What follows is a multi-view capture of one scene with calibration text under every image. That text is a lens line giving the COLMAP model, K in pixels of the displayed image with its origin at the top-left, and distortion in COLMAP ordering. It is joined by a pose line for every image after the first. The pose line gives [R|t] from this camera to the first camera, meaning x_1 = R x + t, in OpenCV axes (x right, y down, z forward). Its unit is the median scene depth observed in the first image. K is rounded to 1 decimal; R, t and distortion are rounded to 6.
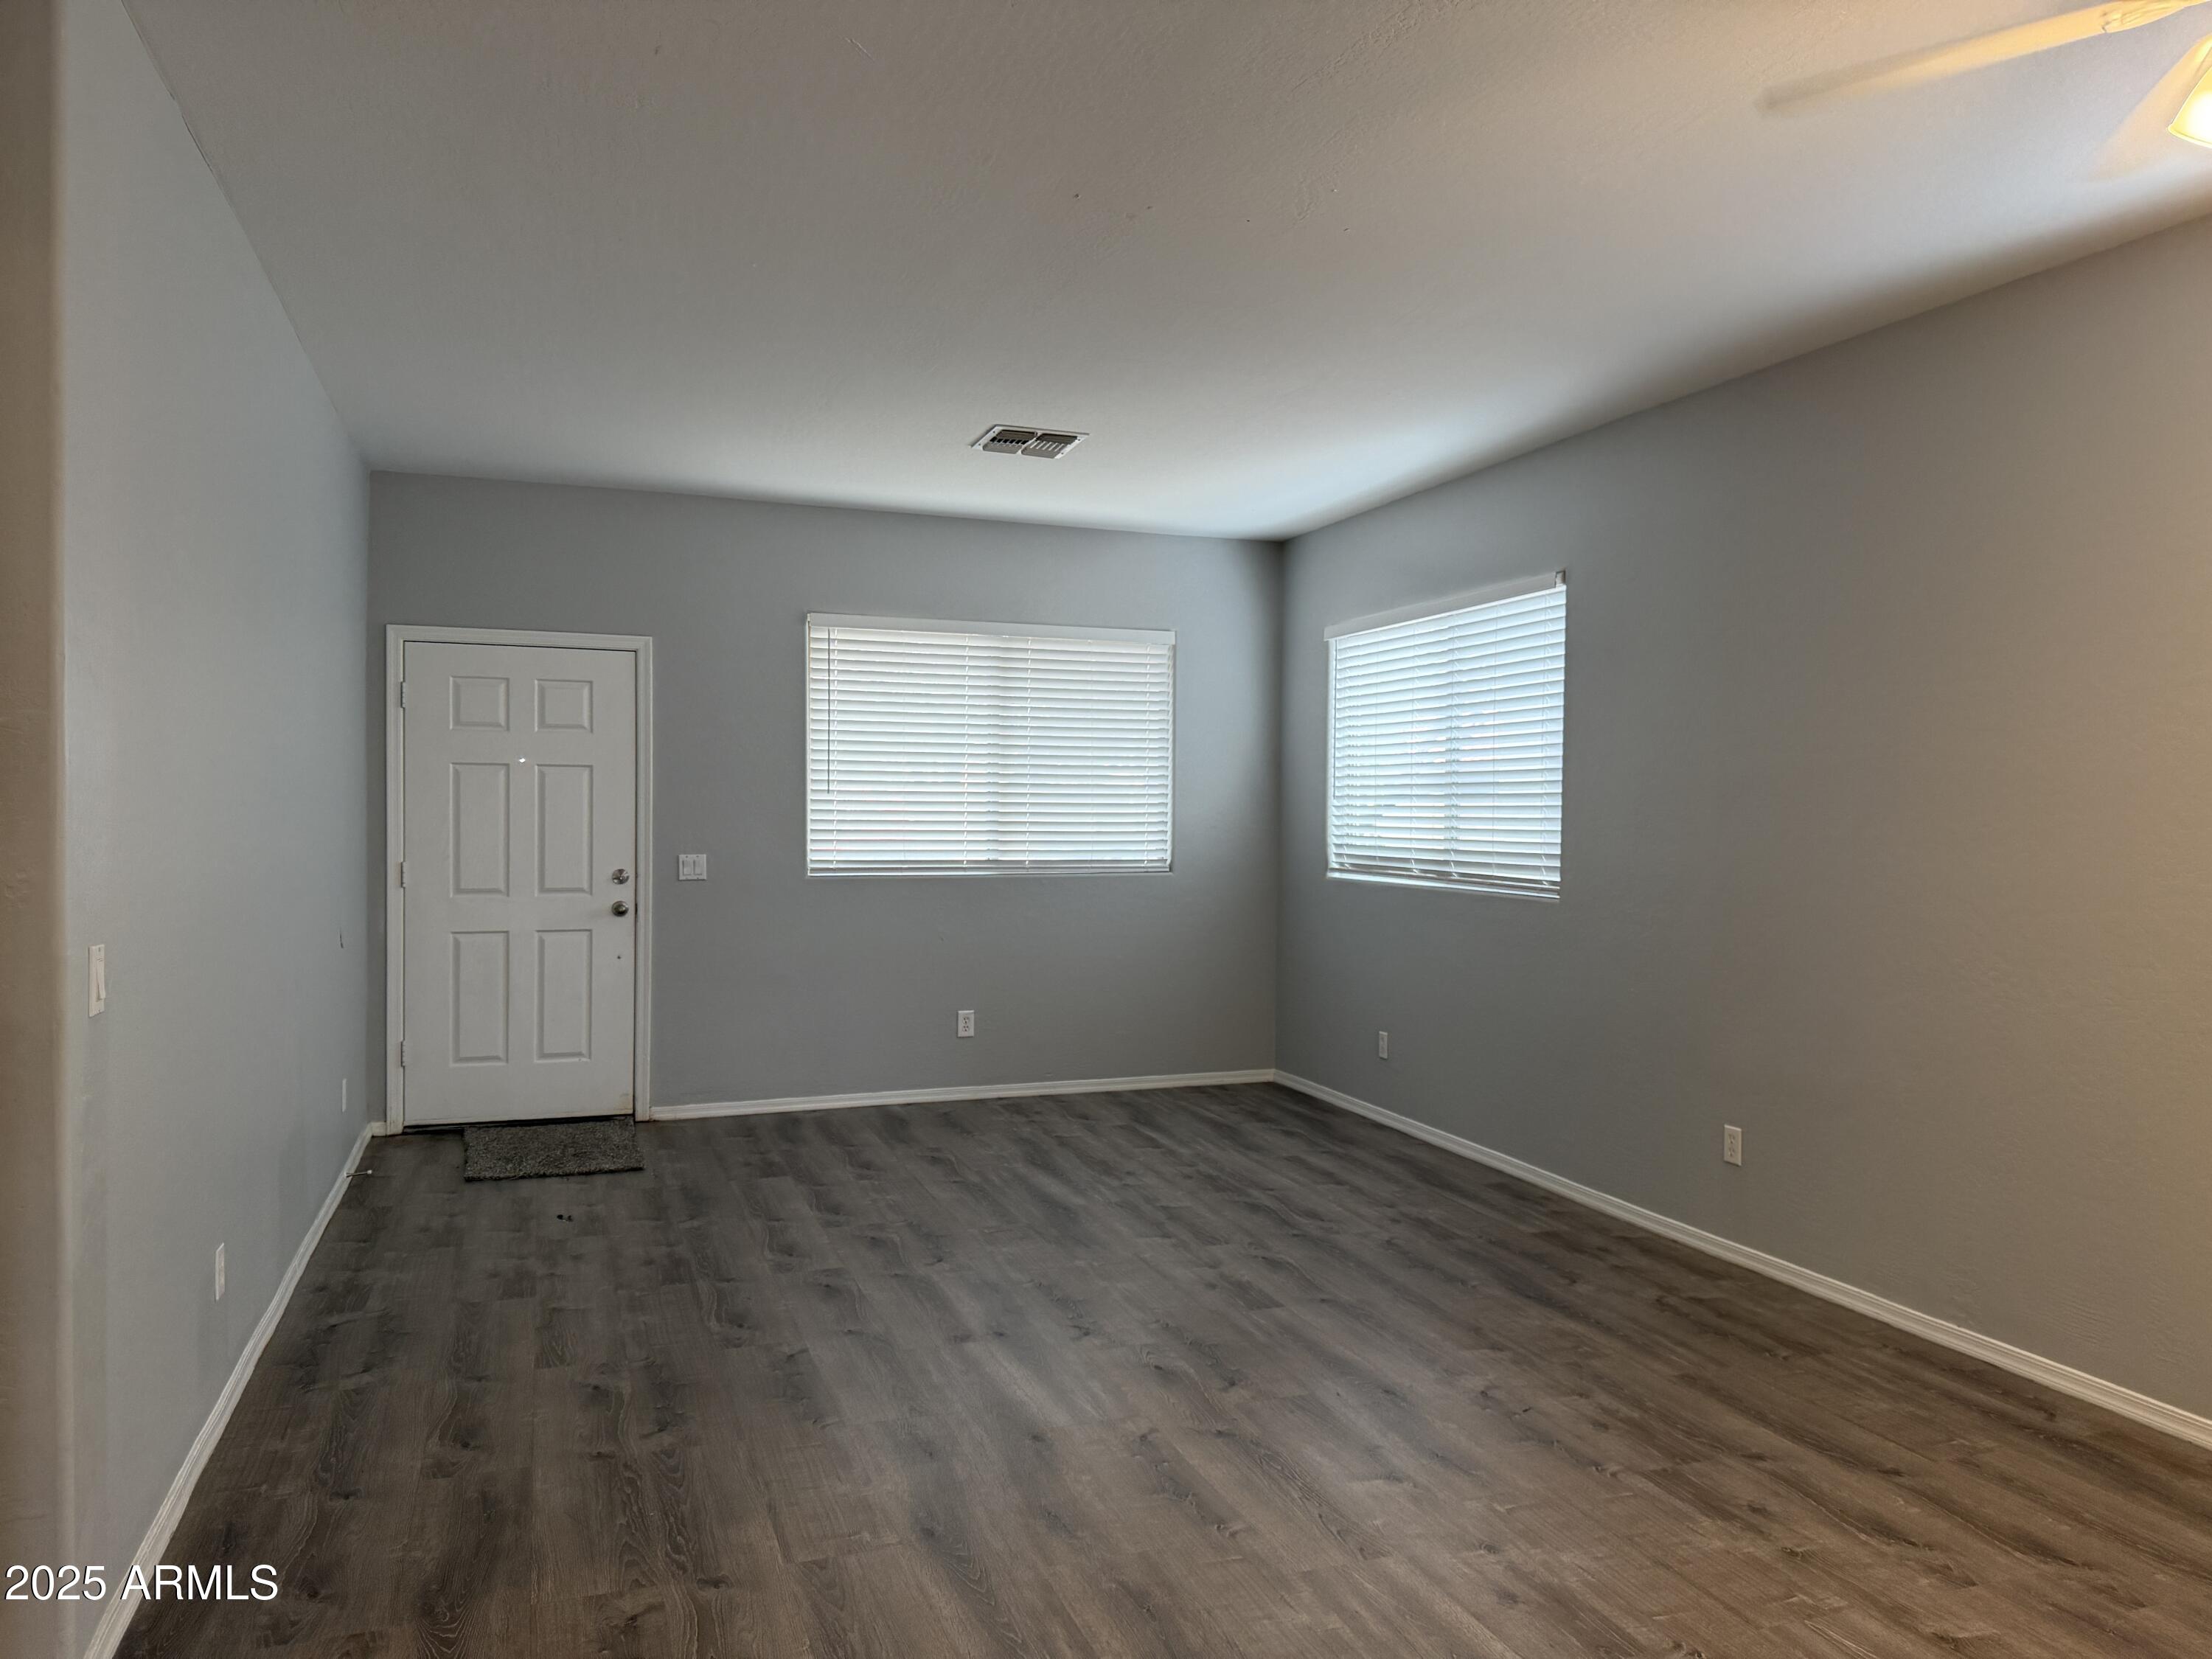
lens RADIAL K [[1538.8, 0, 1117.4], [0, 1538.8, 812.9], [0, 0, 1]] dist [0.039133, -0.049548]
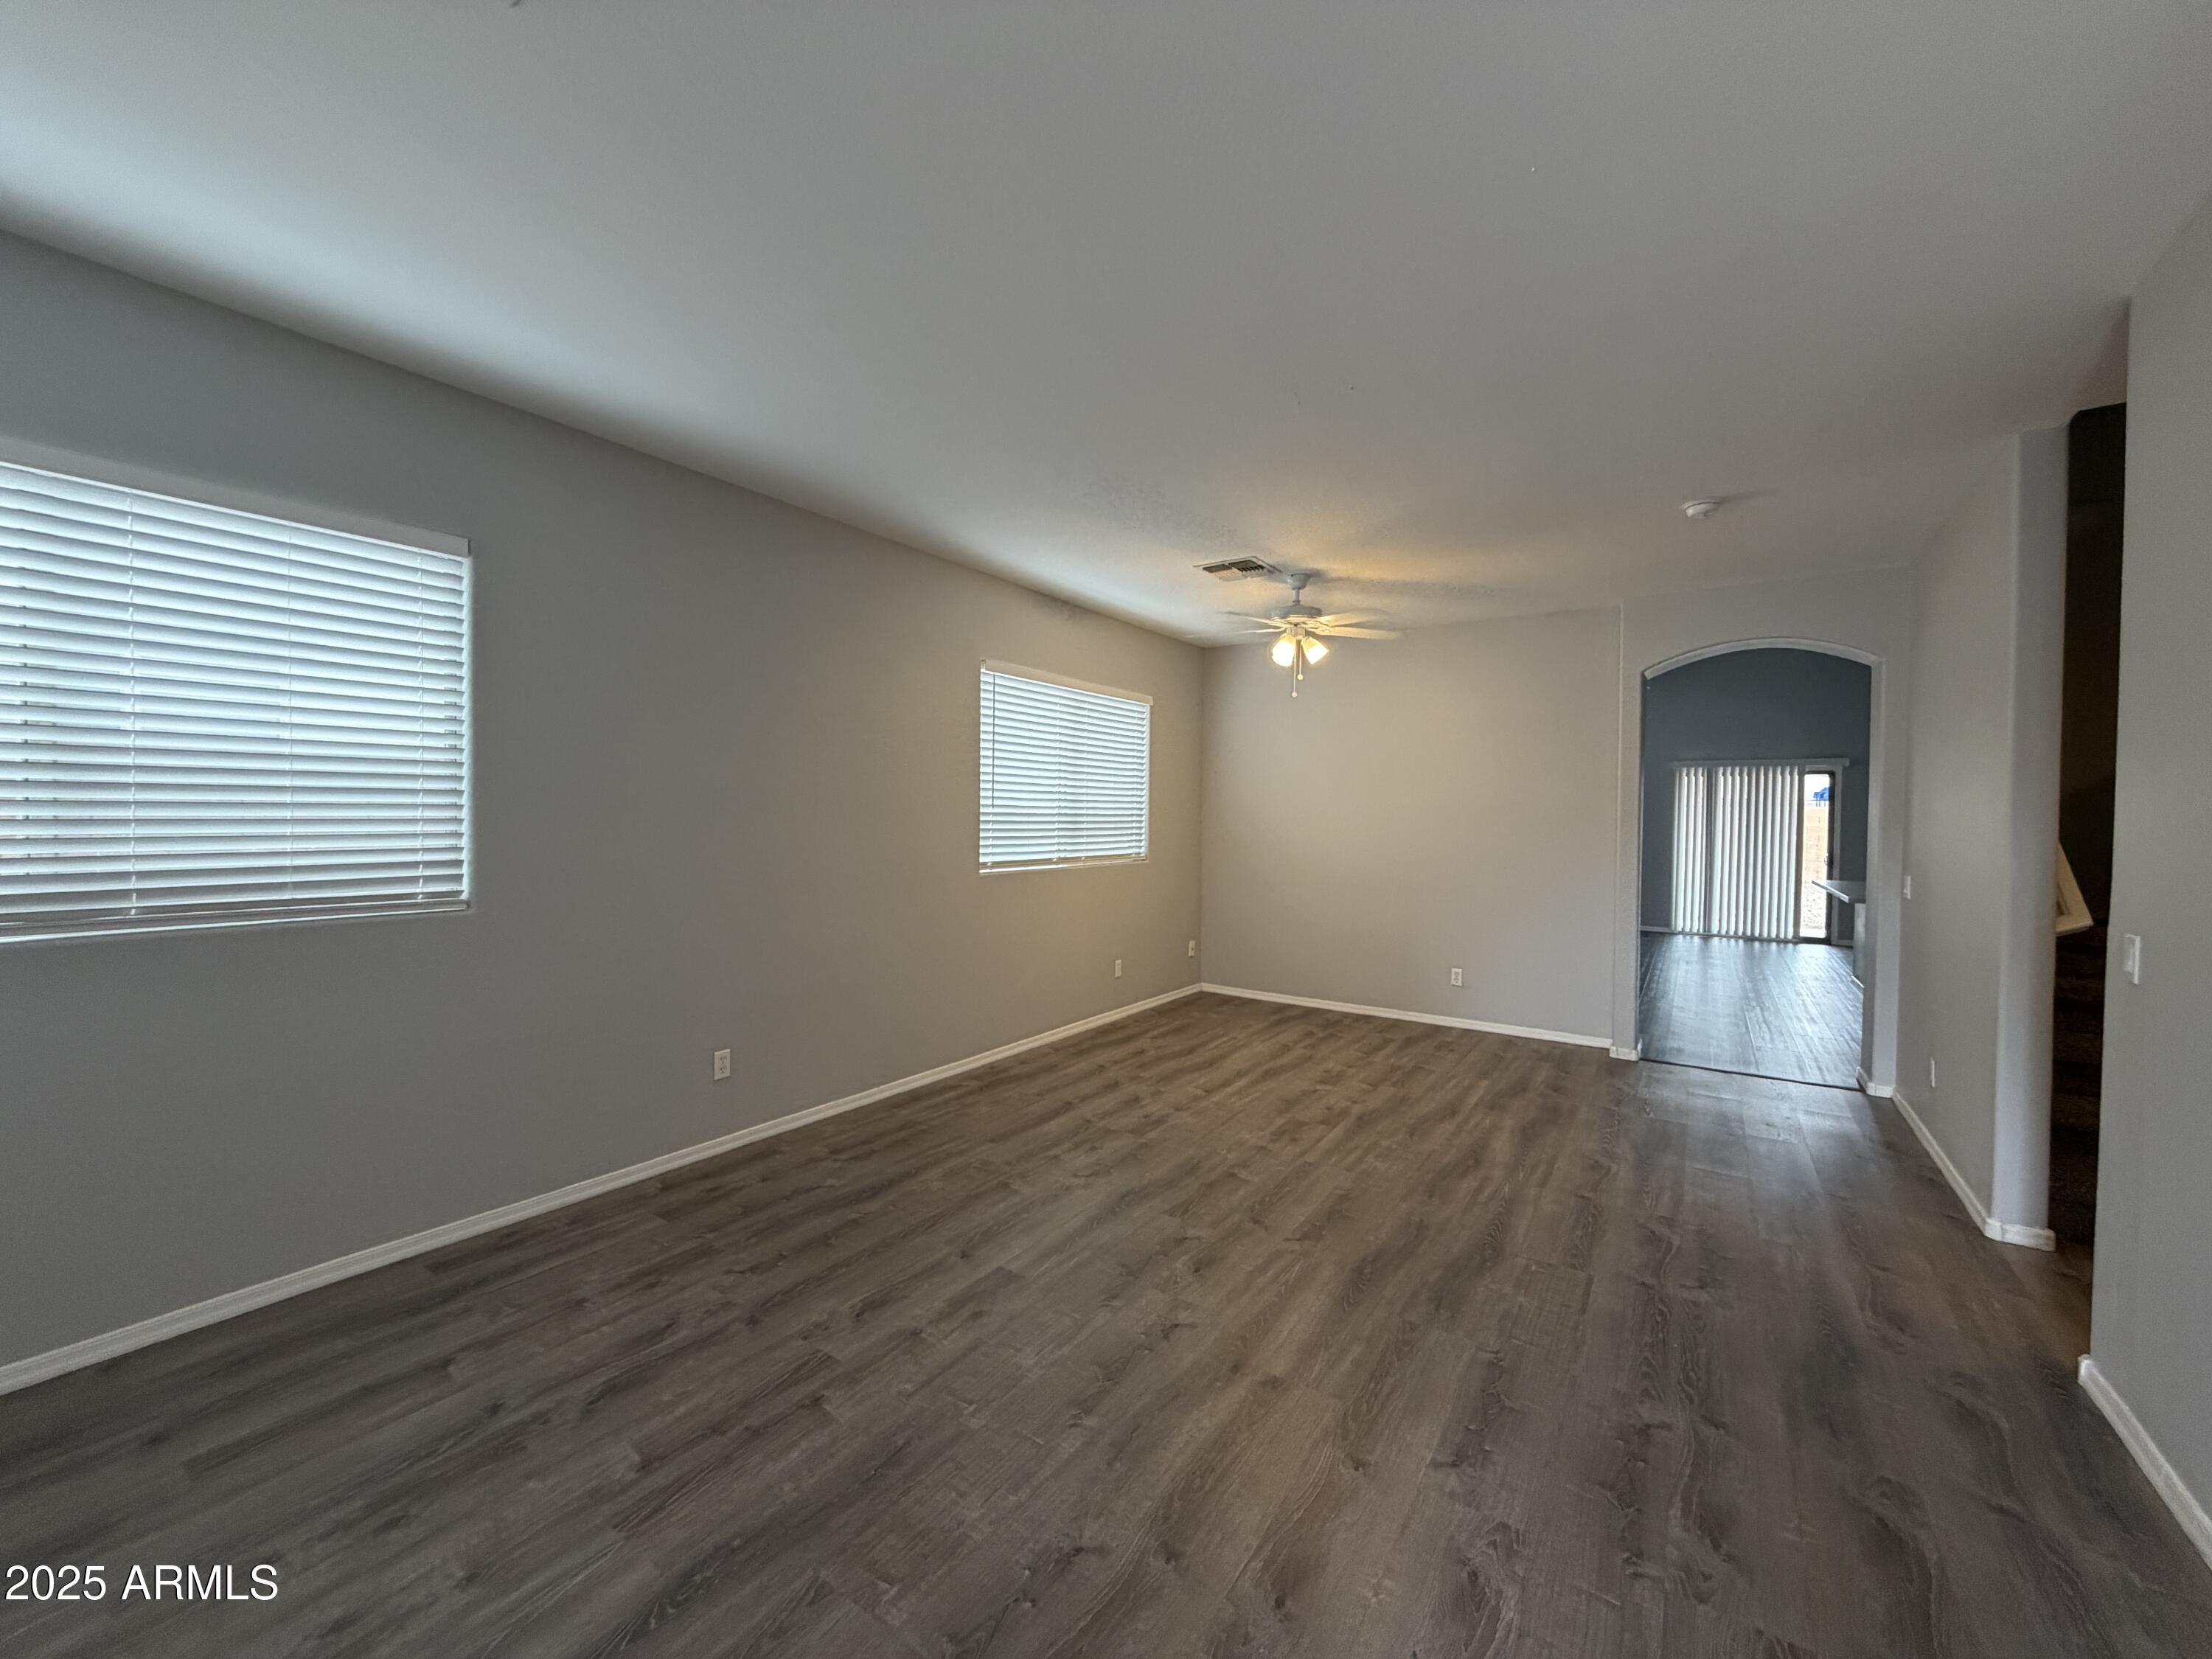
lens RADIAL K [[876.6, 0, 1104.0], [0, 876.6, 817.6], [0, 0, 1]] dist [-0.003768, 0.000435]
pose [[-0.579356, -0.020866, 0.814807, -0.445773], [-0.013761, 0.999780, 0.015818, -0.013559], [-0.814958, -0.002048, -0.579516, 1.321790]]
